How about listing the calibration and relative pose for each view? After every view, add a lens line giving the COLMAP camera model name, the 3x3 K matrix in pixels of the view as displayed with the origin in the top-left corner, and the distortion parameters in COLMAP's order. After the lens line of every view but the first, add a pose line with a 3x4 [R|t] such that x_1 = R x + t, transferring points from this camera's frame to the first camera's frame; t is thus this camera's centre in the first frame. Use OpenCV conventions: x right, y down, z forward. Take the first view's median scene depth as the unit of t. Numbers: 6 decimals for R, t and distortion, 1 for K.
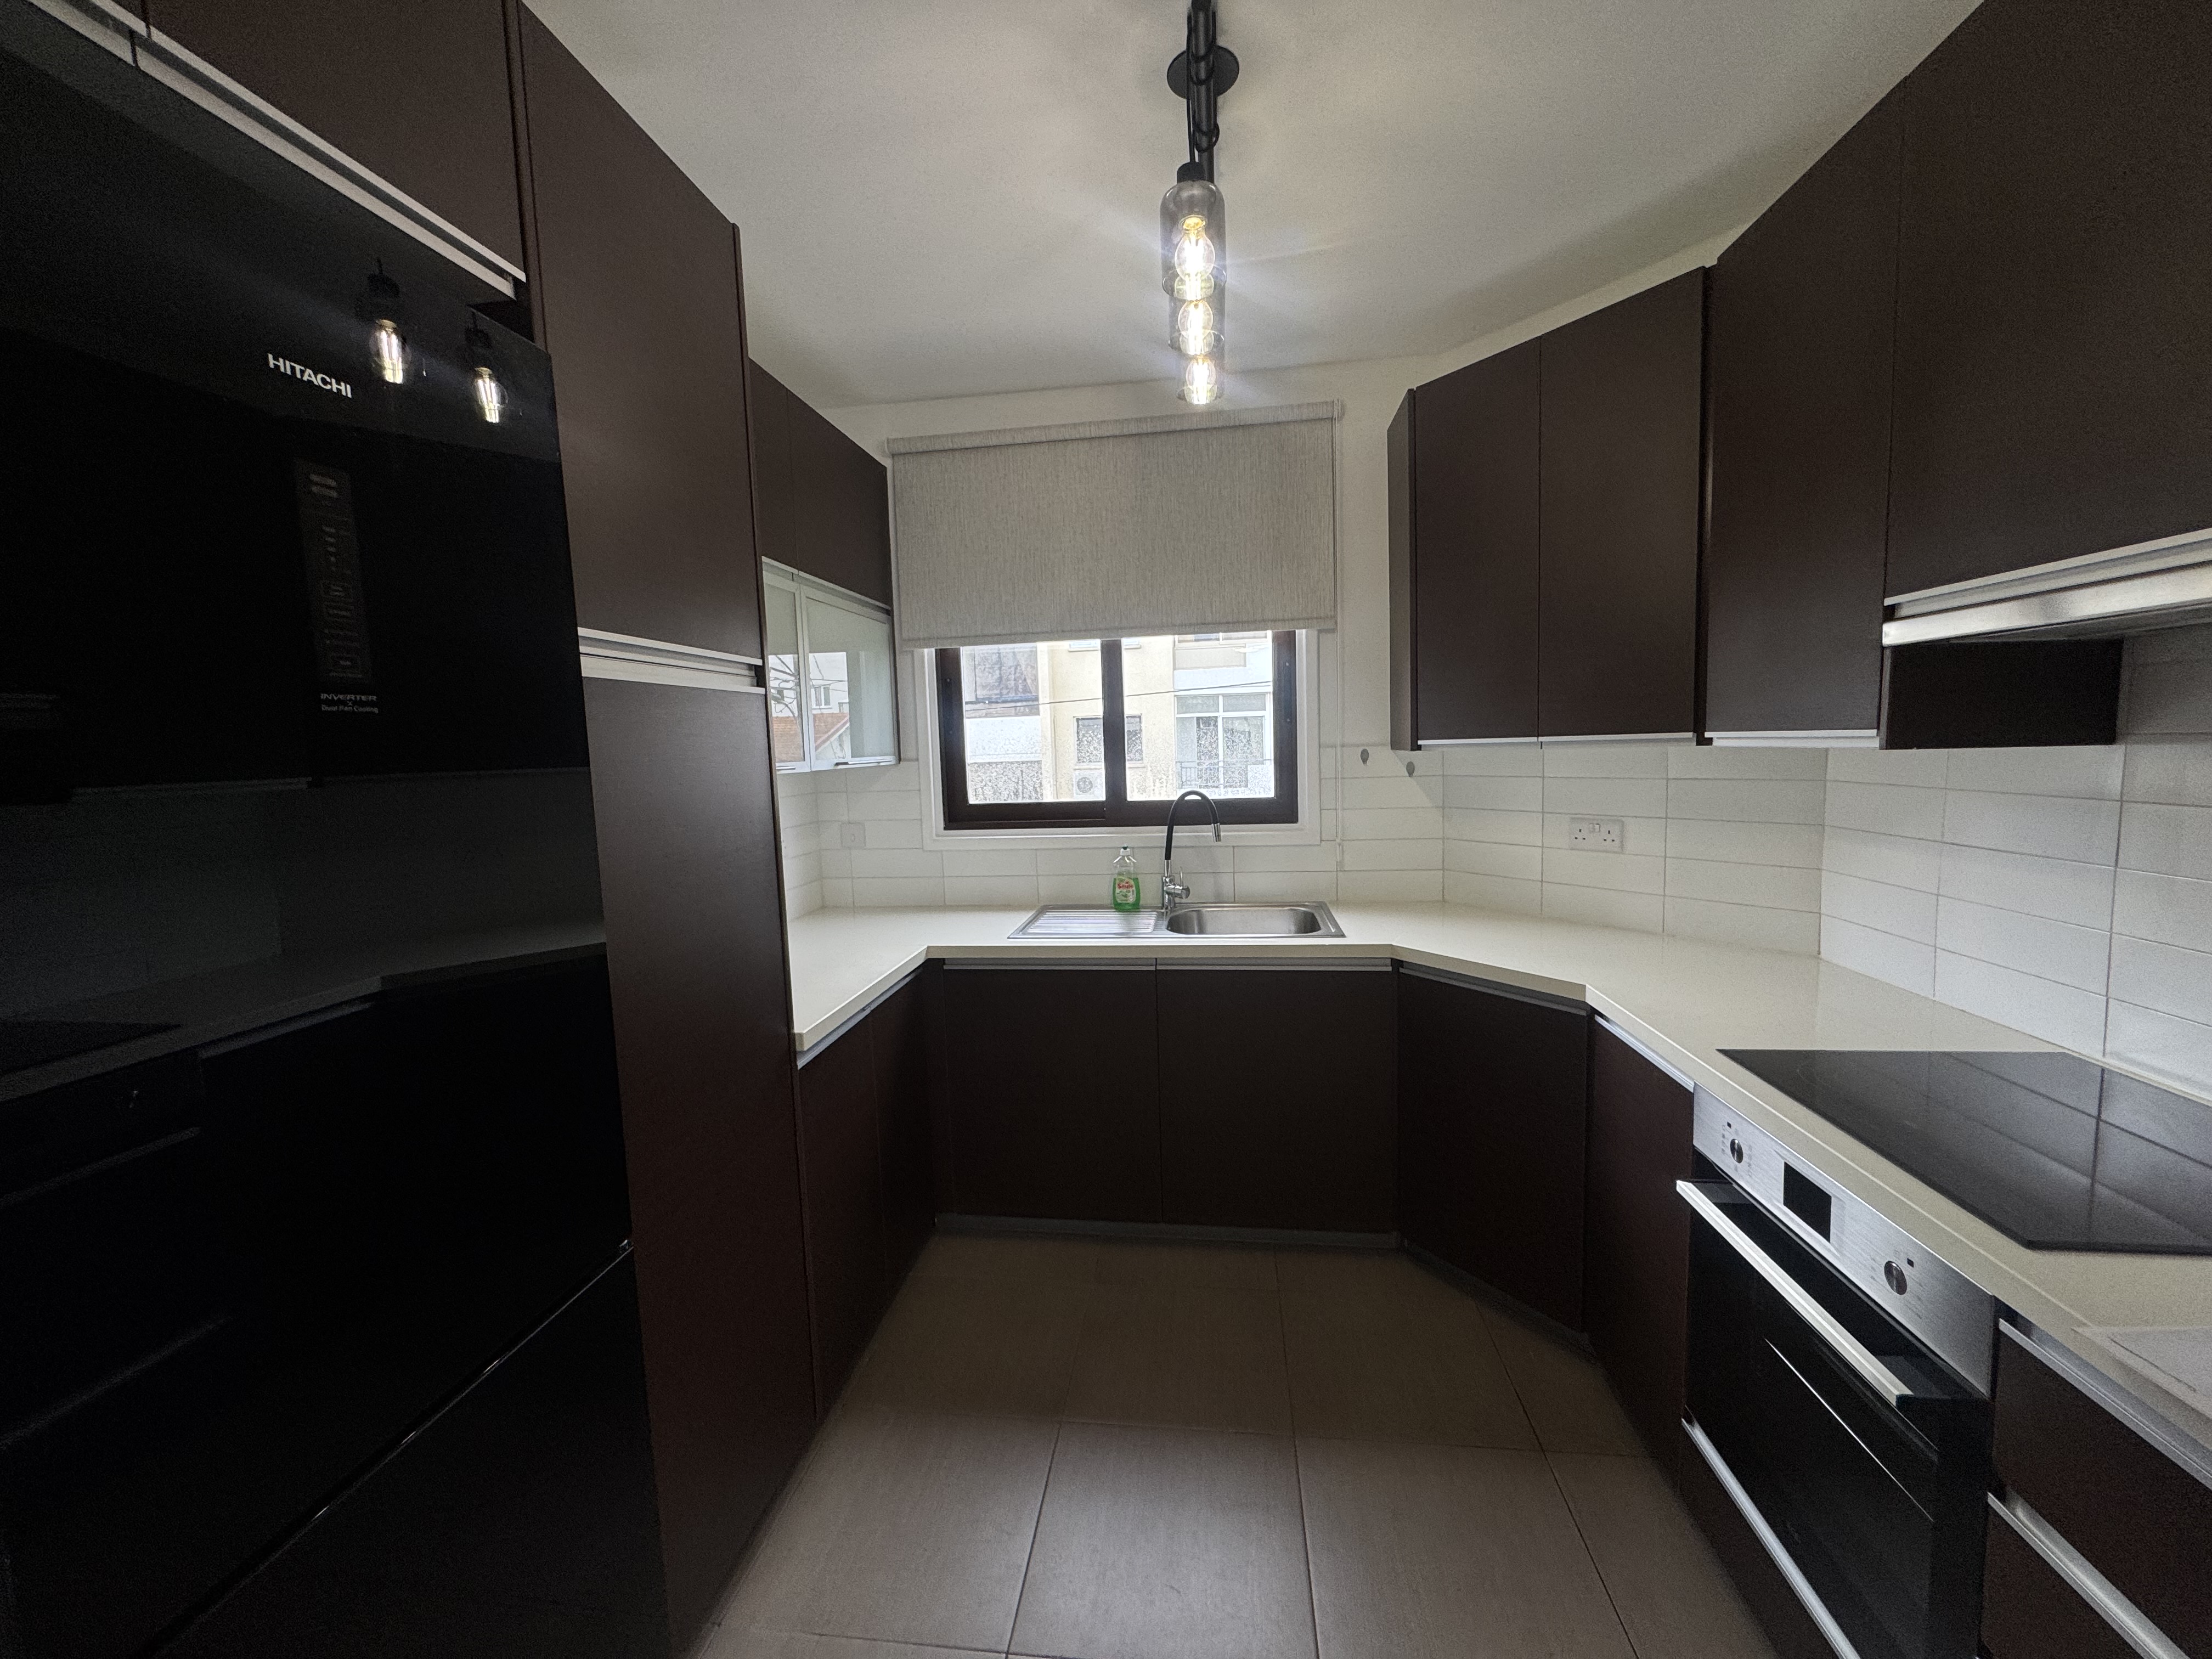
lens RADIAL K [[892.4, 0, 1108.2], [0, 892.4, 828.0], [0, 0, 1]] dist [-0.000808, -0.000459]
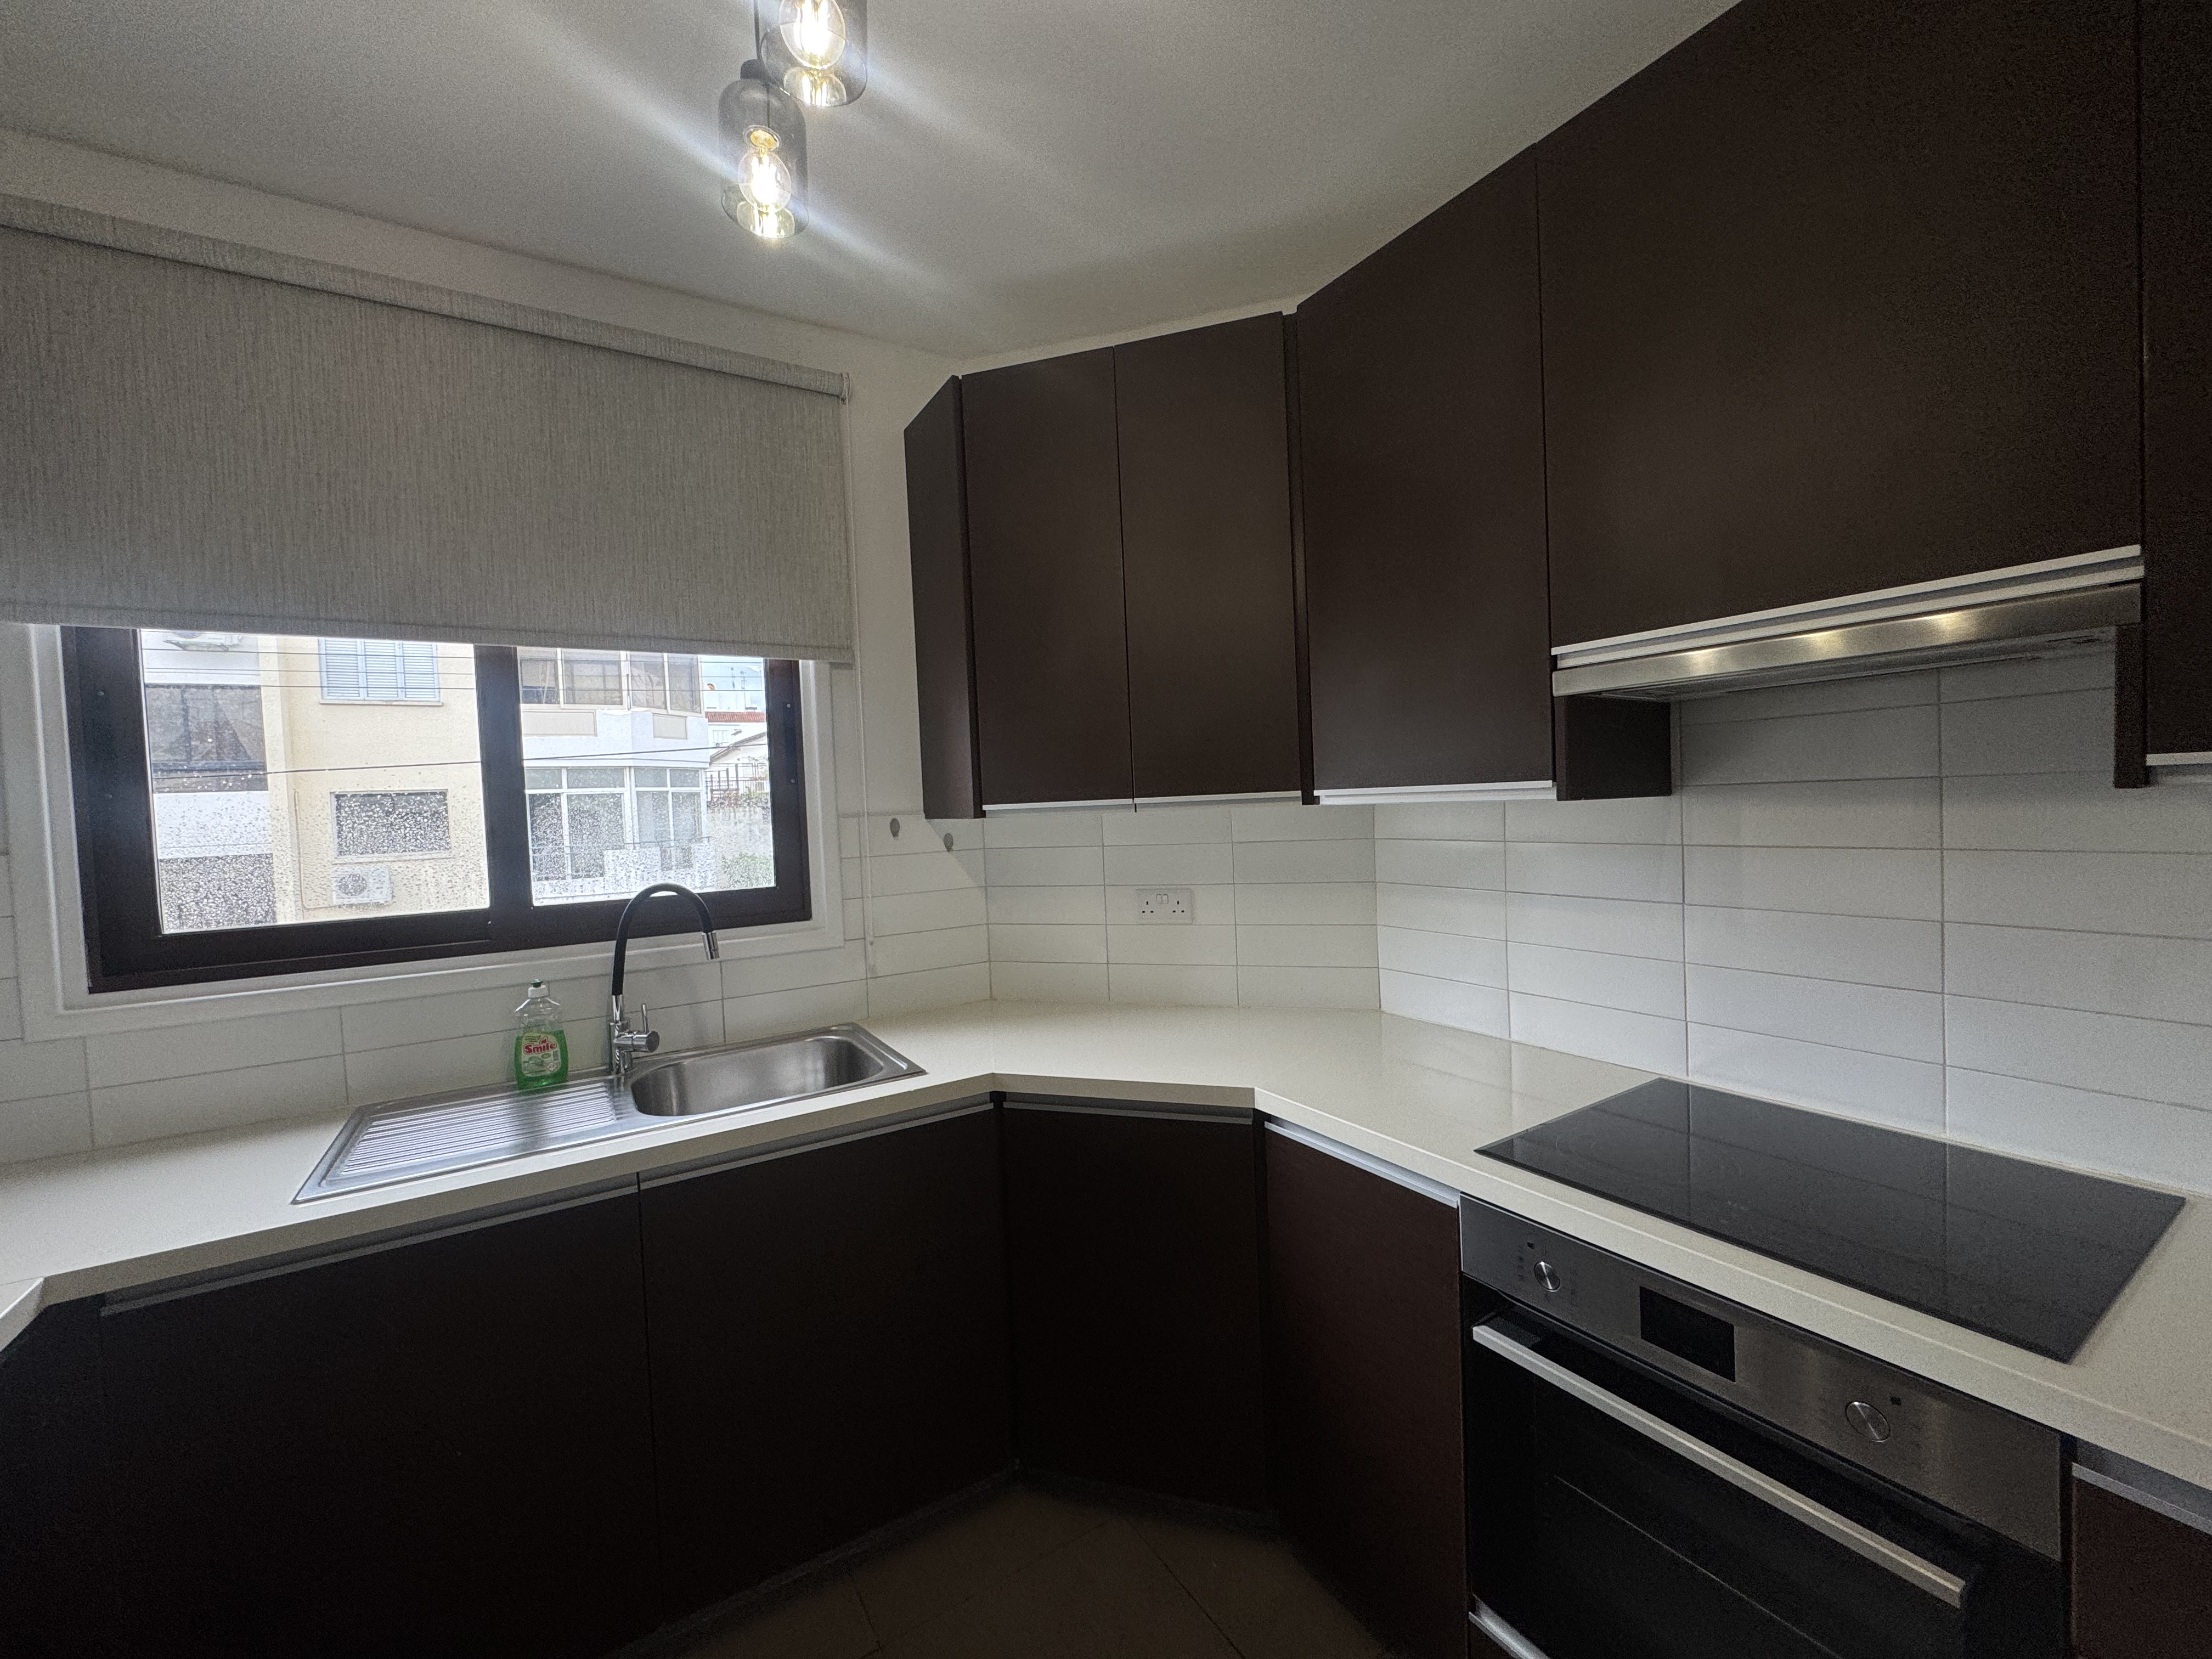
lens RADIAL K [[892.4, 0, 1116.8], [0, 892.4, 825.6], [0, 0, 1]] dist [-0.000808, -0.000459]
pose [[0.769810, -0.015218, 0.638092, -0.067725], [0.074310, 0.995054, -0.065918, -0.016696], [-0.633933, 0.098161, 0.767134, 0.291412]]
